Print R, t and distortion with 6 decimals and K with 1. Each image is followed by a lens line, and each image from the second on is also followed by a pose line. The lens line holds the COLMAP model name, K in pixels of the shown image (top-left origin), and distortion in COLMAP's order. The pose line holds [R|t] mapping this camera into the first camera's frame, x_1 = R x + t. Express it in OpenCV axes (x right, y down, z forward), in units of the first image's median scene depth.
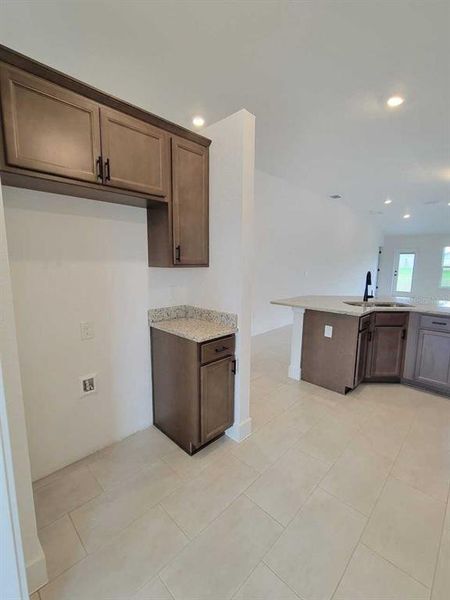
lens RADIAL K [[264.9, 0, 221.5], [0, 264.9, 298.0], [0, 0, 1]] dist [0.002375, -0.000180]
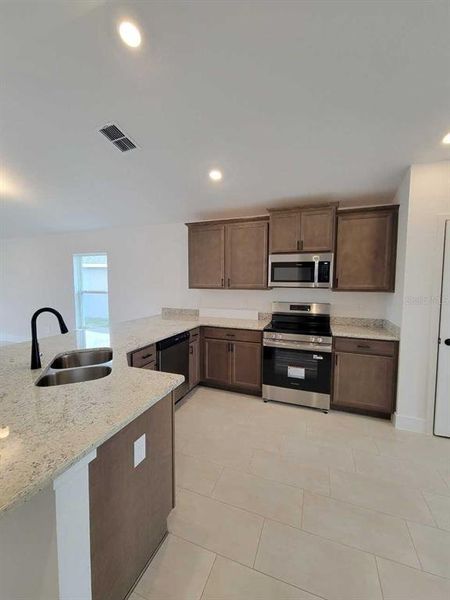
lens RADIAL K [[246.3, 0, 221.5], [0, 246.3, 296.7], [0, 0, 1]] dist [0.000603, -0.000090]
pose [[-0.392970, -0.069611, 0.916913, -0.009523], [0.121542, 0.984450, 0.126829, -0.196621], [-0.911483, 0.161283, -0.378399, 1.212218]]
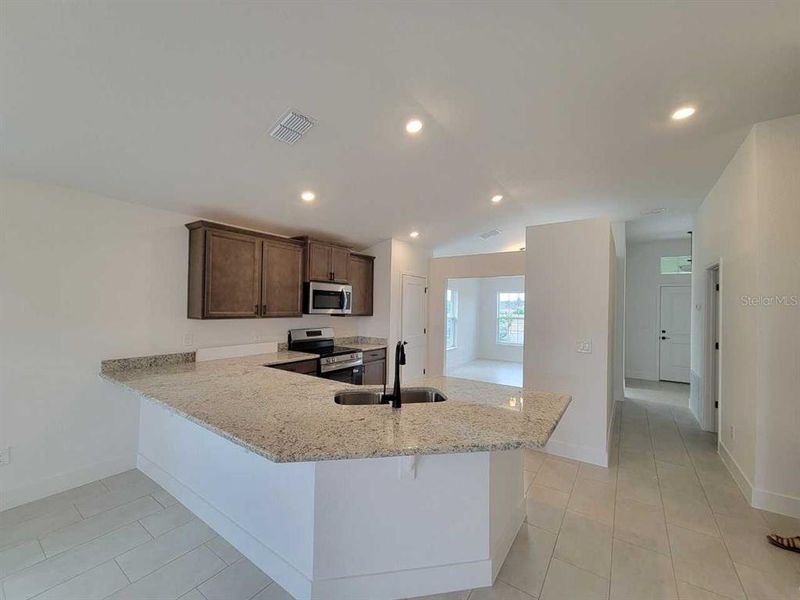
lens RADIAL K [[328.4, 0, 396.8], [0, 328.4, 304.1], [0, 0, 1]] dist [0.000603, -0.000090]
pose [[-0.987210, -0.025824, -0.157320, 0.925793], [-0.046753, 0.990302, 0.130826, -0.351815], [0.152416, 0.136508, -0.978844, 2.234222]]
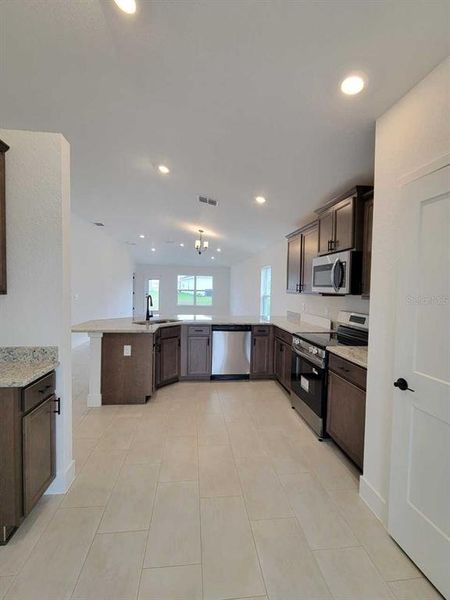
lens RADIAL K [[264.9, 0, 221.5], [0, 264.9, 298.0], [0, 0, 1]] dist [0.002375, -0.000180]
pose [[0.631350, -0.026539, 0.775044, -0.236237], [0.093390, 0.994743, -0.042014, -0.009058], [-0.769854, 0.098907, 0.630509, -0.012629]]
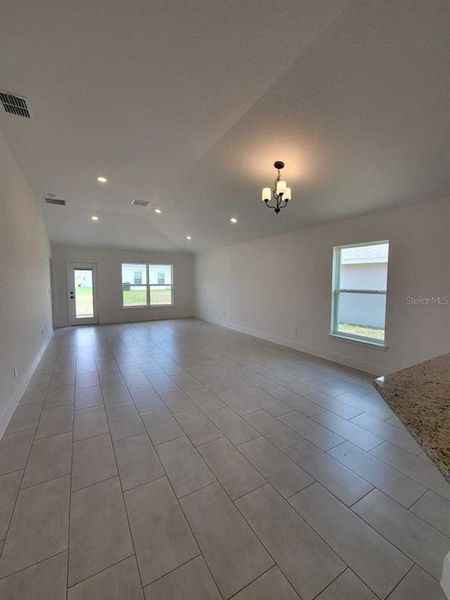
lens RADIAL K [[246.3, 0, 221.5], [0, 246.3, 296.7], [0, 0, 1]] dist [0.000603, -0.000090]
pose [[0.269243, -0.071565, 0.960410, 0.444244], [0.136296, 0.990030, 0.035563, -0.254540], [-0.953379, 0.121325, 0.276313, 1.831762]]
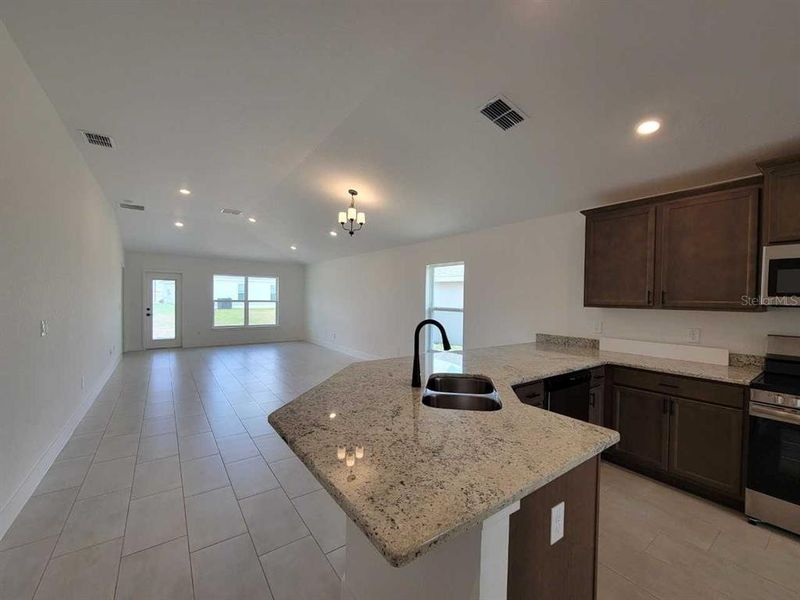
lens RADIAL K [[328.4, 0, 396.8], [0, 328.4, 304.1], [0, 0, 1]] dist [0.000603, -0.000090]
pose [[0.175004, -0.024857, 0.984254, -0.005360], [0.124573, 0.992206, 0.002909, -0.189174], [-0.976655, 0.122102, 0.176736, 1.328630]]
